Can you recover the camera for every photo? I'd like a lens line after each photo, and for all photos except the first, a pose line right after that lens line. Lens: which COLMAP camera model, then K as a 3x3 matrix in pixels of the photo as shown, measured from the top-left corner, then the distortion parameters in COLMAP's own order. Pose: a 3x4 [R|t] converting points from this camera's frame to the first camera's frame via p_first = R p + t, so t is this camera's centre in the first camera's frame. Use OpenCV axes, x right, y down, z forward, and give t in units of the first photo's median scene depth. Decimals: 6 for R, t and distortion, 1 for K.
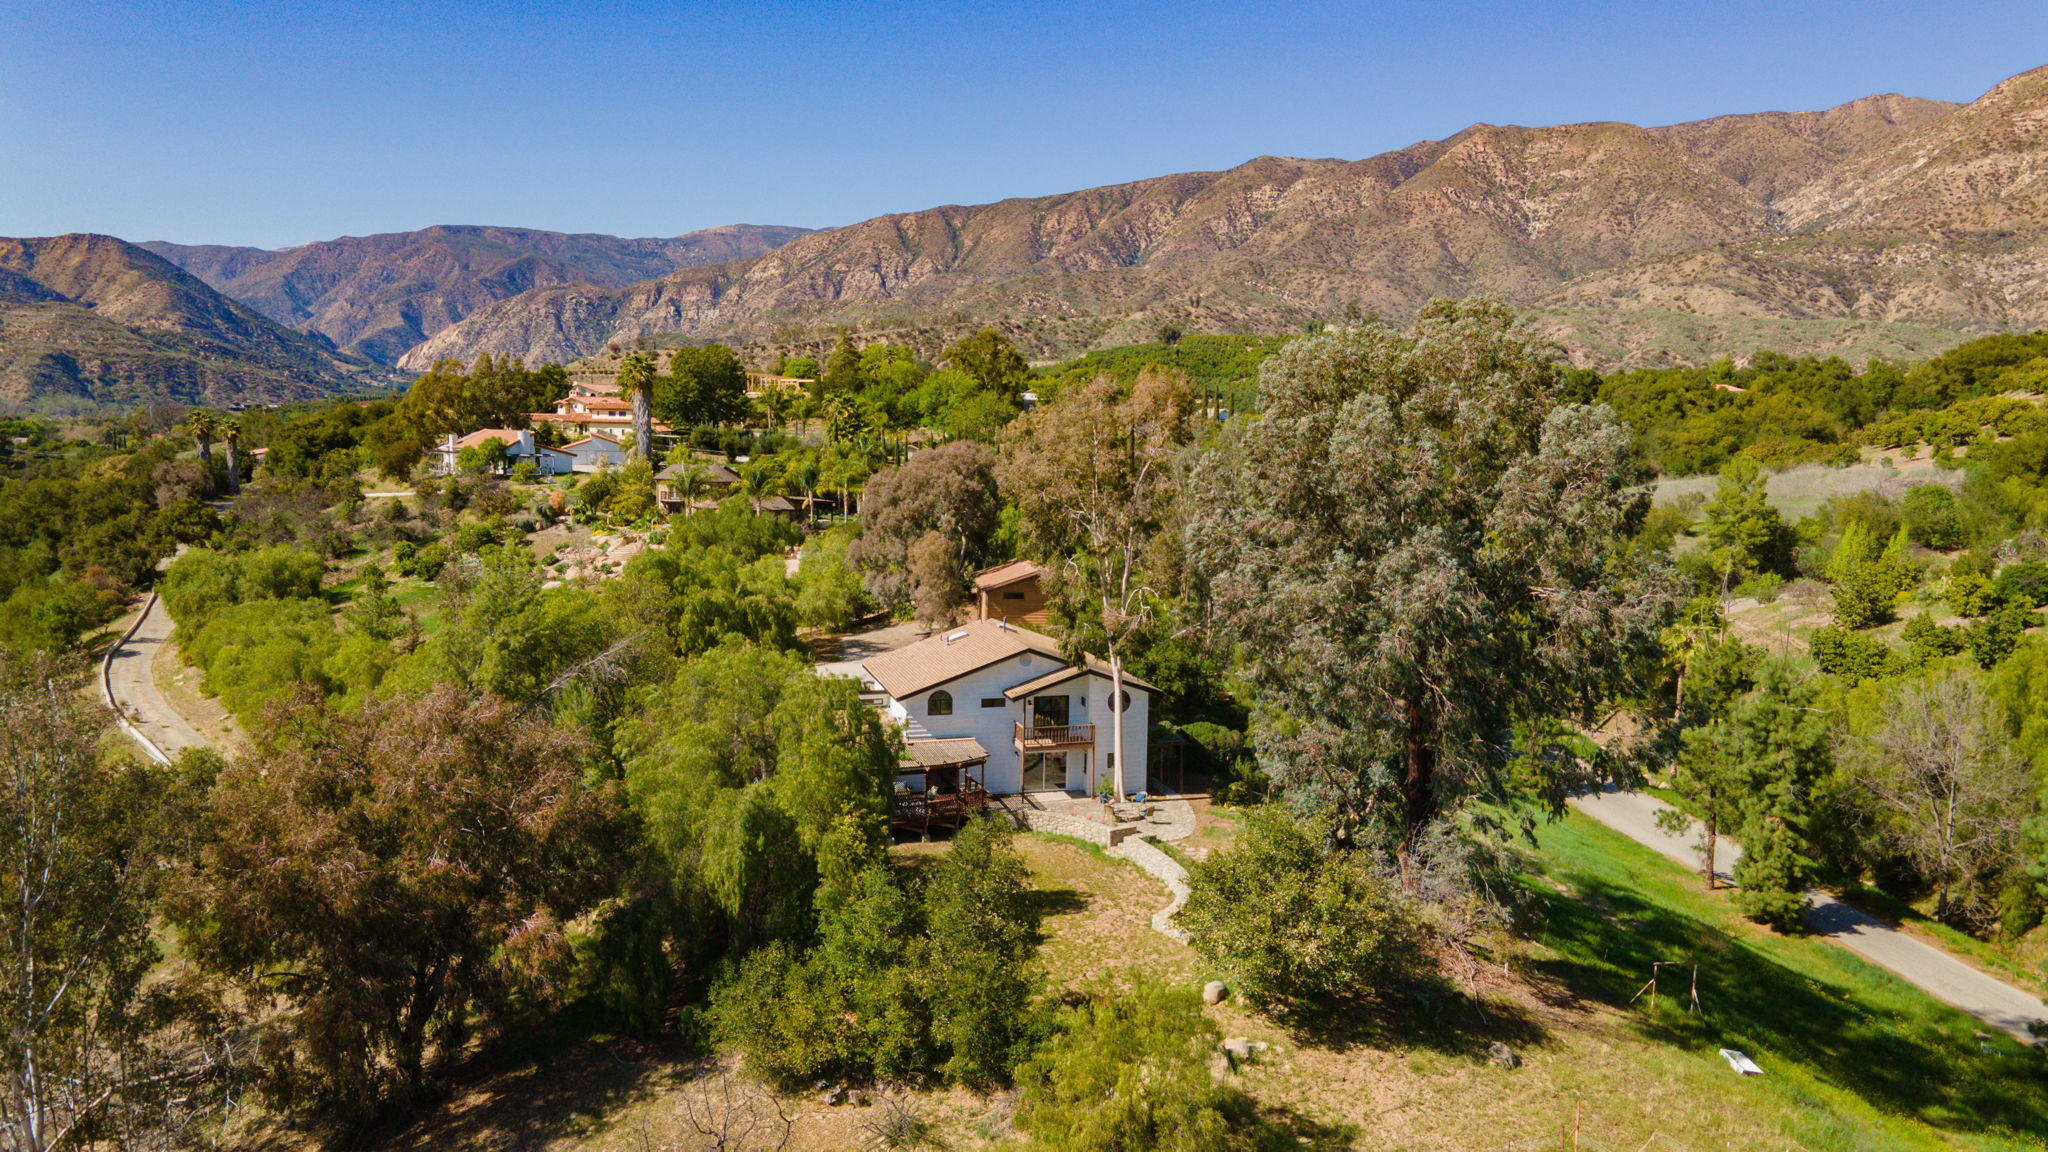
lens RADIAL K [[1503.1, 0, 1024.0], [0, 1503.1, 576.0], [0, 0, 1]] dist [0.004435, 0.072831]
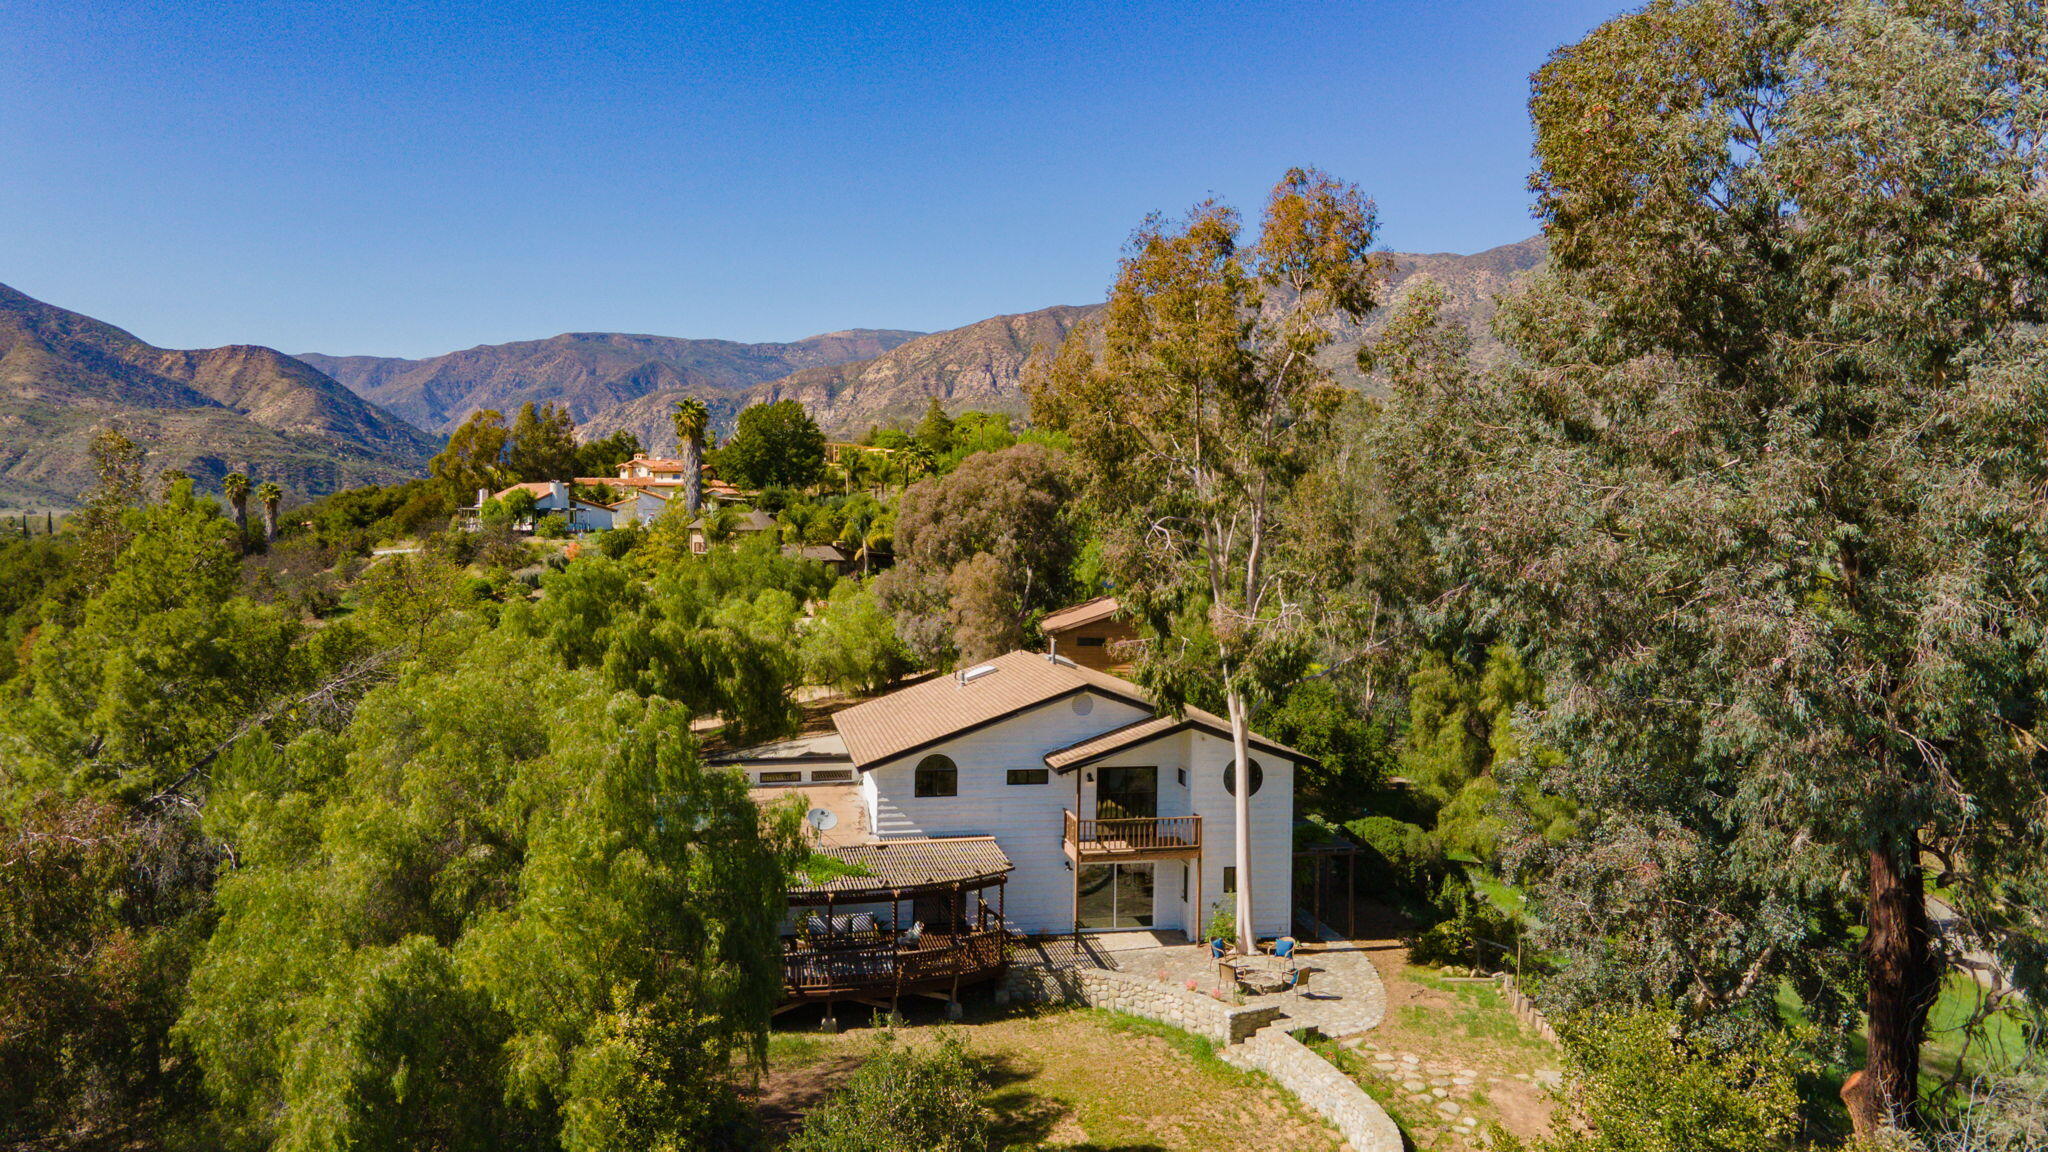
lens RADIAL K [[1500.9, 0, 1013.0], [0, 1500.9, 577.7], [0, 0, 1]] dist [0.001133, 0.122060]
pose [[0.996681, -0.001028, -0.081397, 0.009267], [-0.004218, 0.997924, -0.064261, 0.018821], [0.081294, 0.064391, 0.994608, 0.174987]]
